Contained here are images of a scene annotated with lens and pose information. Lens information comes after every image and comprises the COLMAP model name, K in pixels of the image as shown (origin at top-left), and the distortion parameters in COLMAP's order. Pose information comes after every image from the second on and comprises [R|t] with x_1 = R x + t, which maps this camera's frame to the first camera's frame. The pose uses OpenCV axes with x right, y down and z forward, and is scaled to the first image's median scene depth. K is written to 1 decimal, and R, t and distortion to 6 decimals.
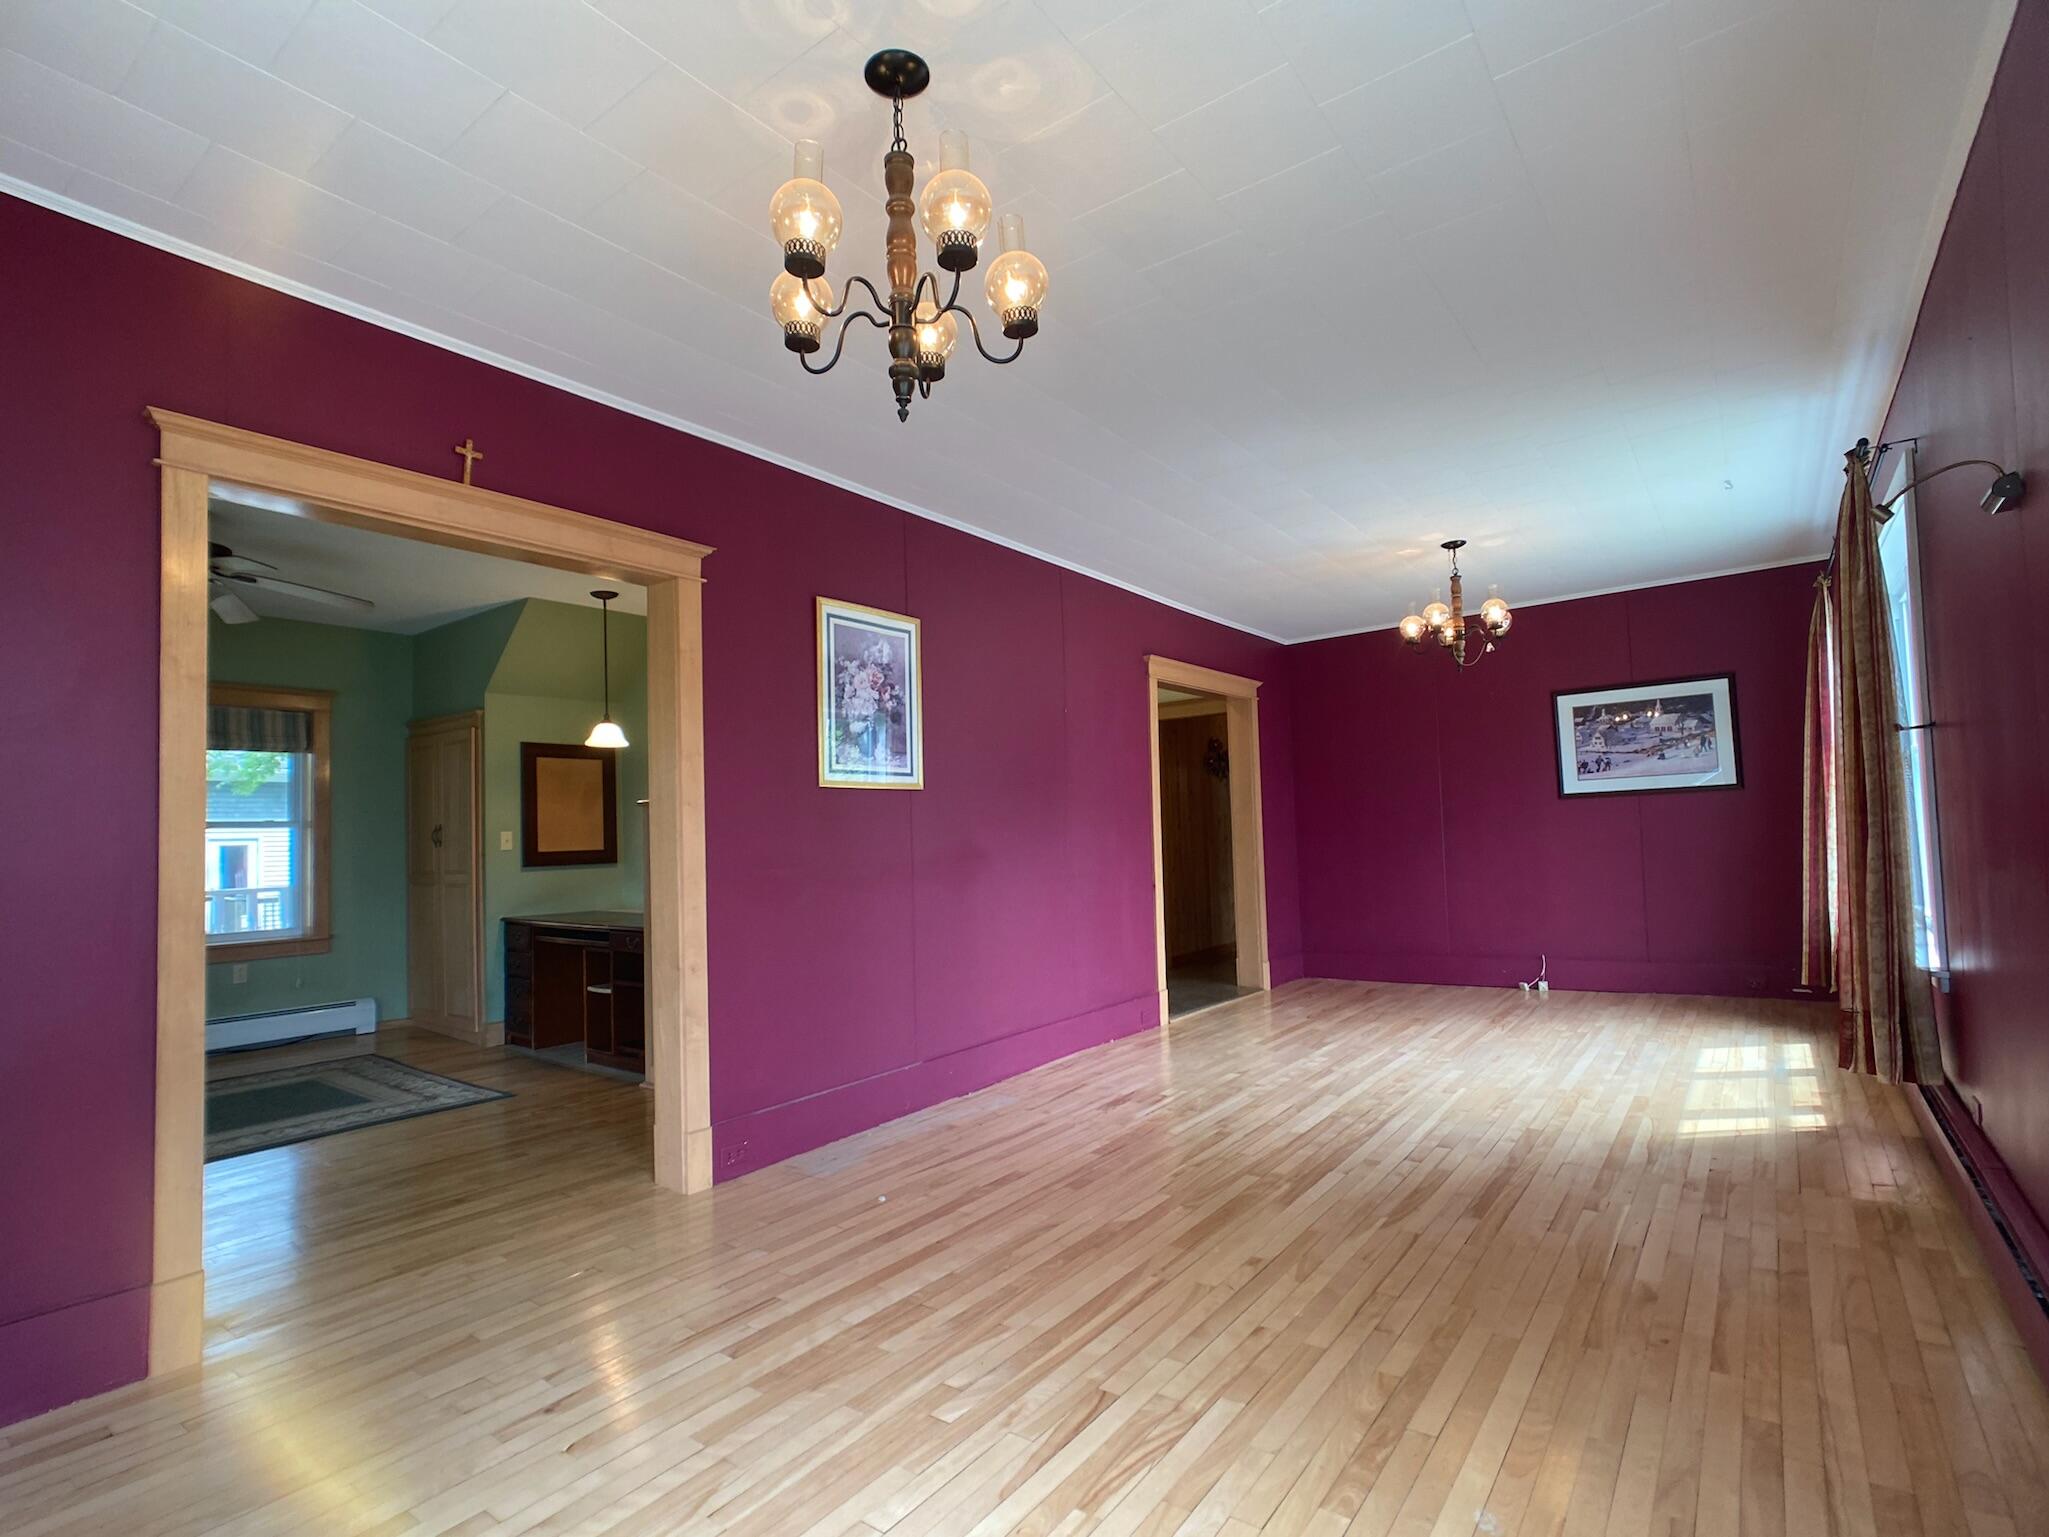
lens RADIAL K [[1017.5, 0, 1026.3], [0, 1017.5, 777.4], [0, 0, 1]] dist [-0.018479, 0.000938]
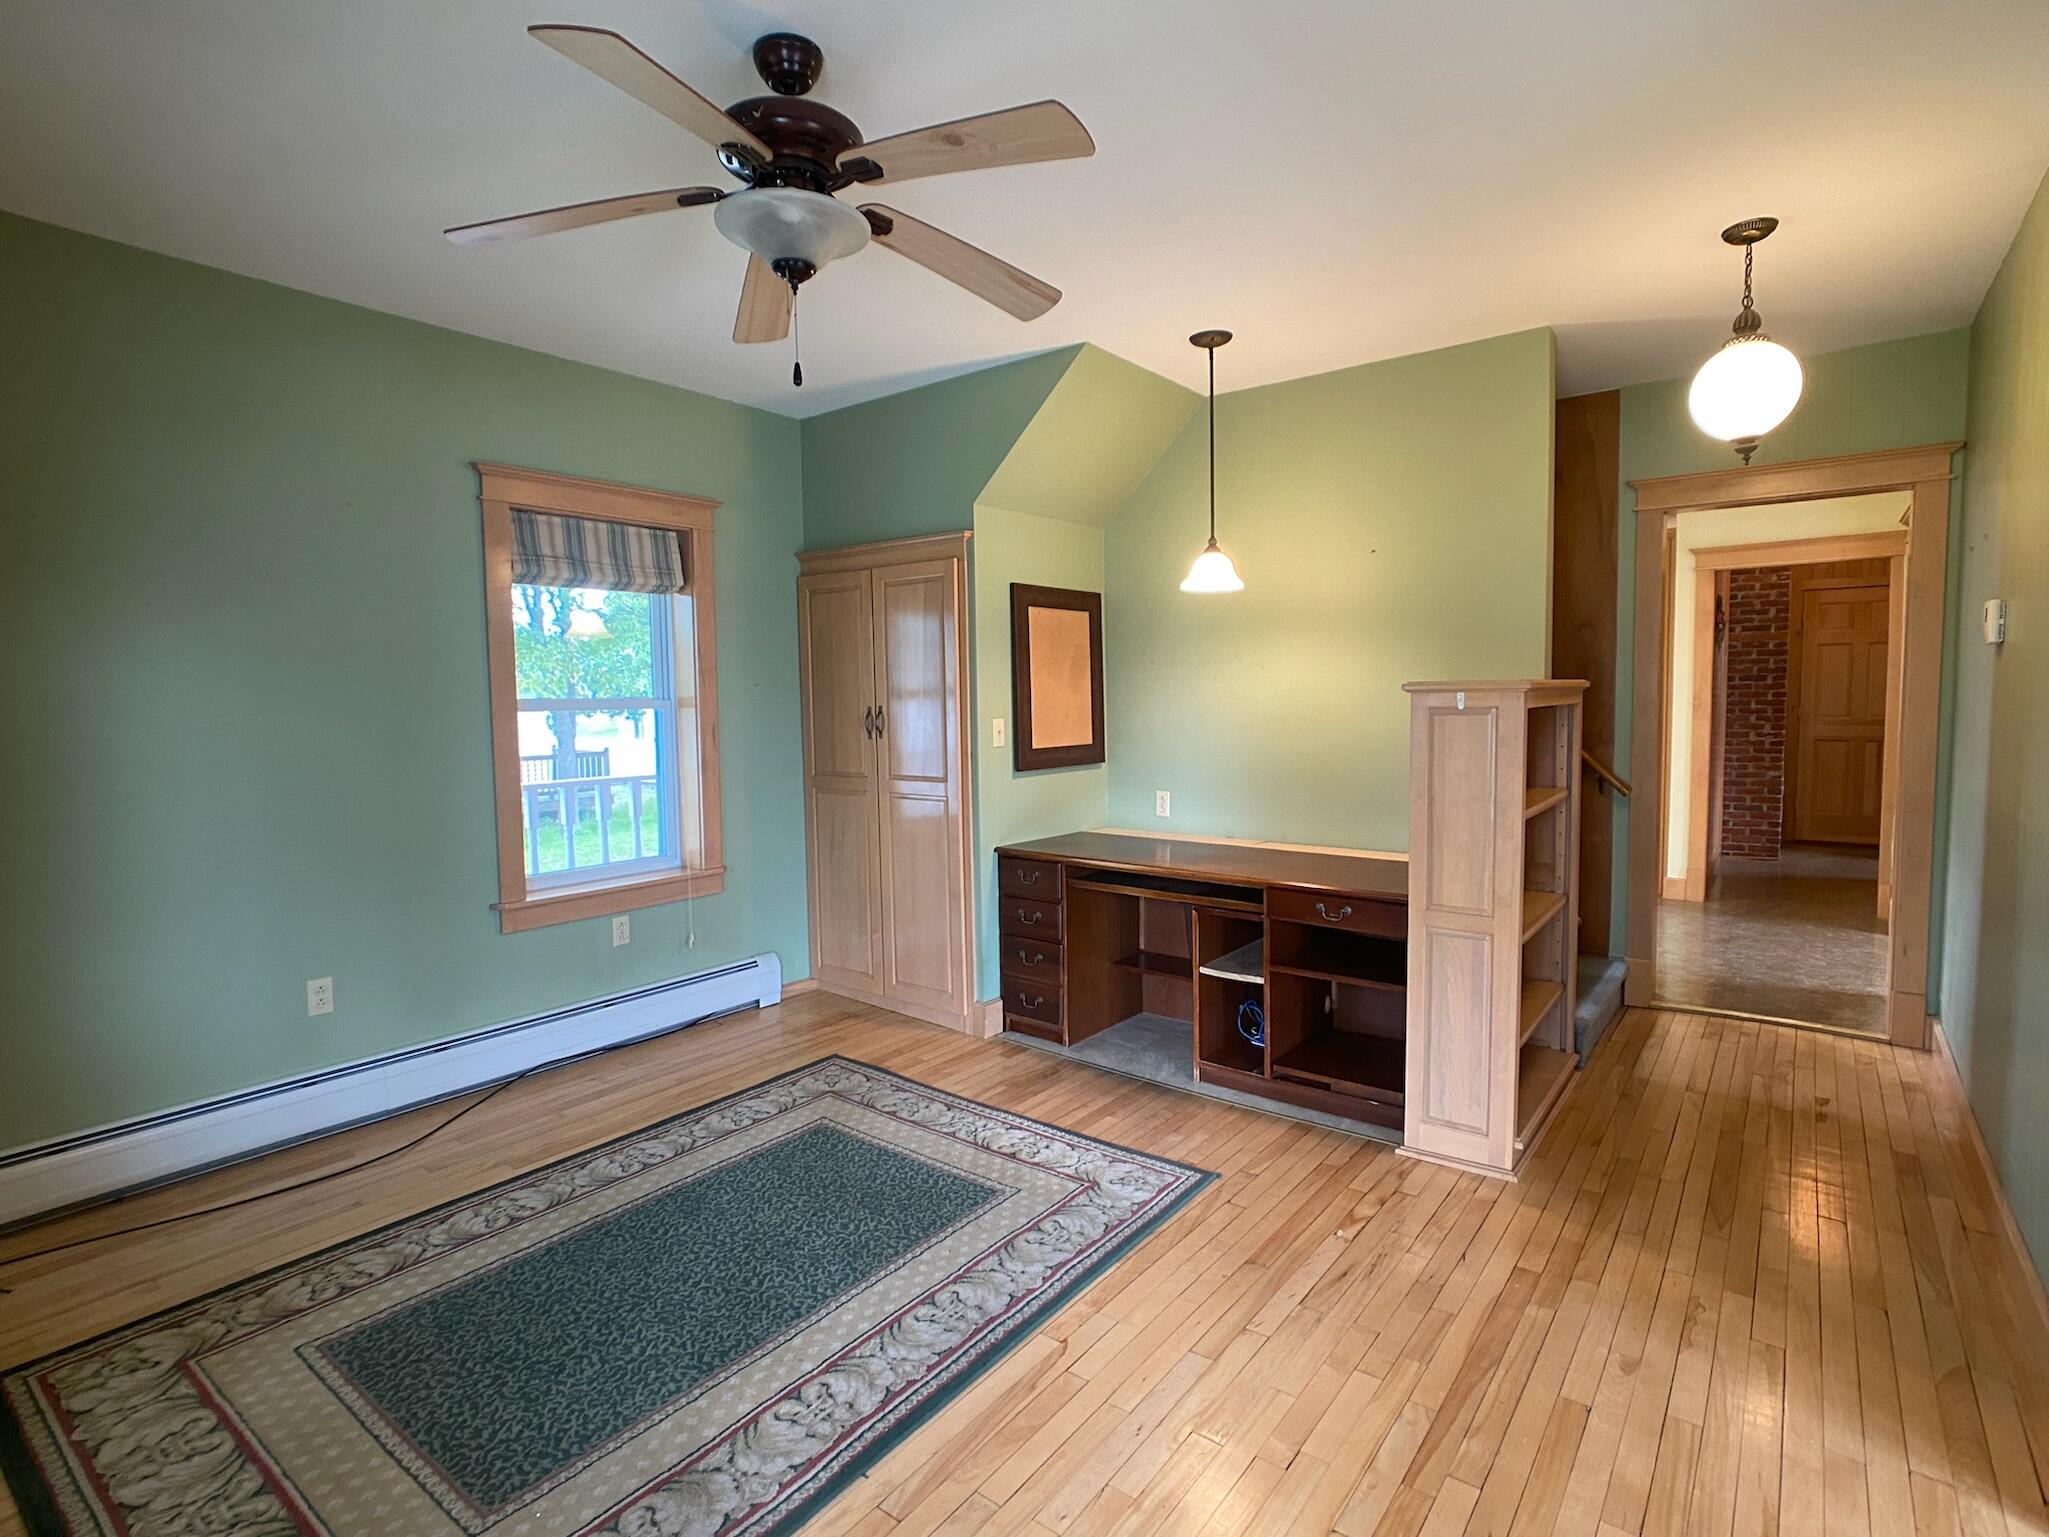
lens RADIAL K [[1017.5, 0, 1035.7], [0, 1017.5, 768.6], [0, 0, 1]] dist [-0.018479, 0.000938]
pose [[0.999812, 0.016982, -0.009367, -0.482102], [-0.015619, 0.991367, 0.130186, -0.001295], [0.011497, -0.130015, 0.991445, 0.338675]]
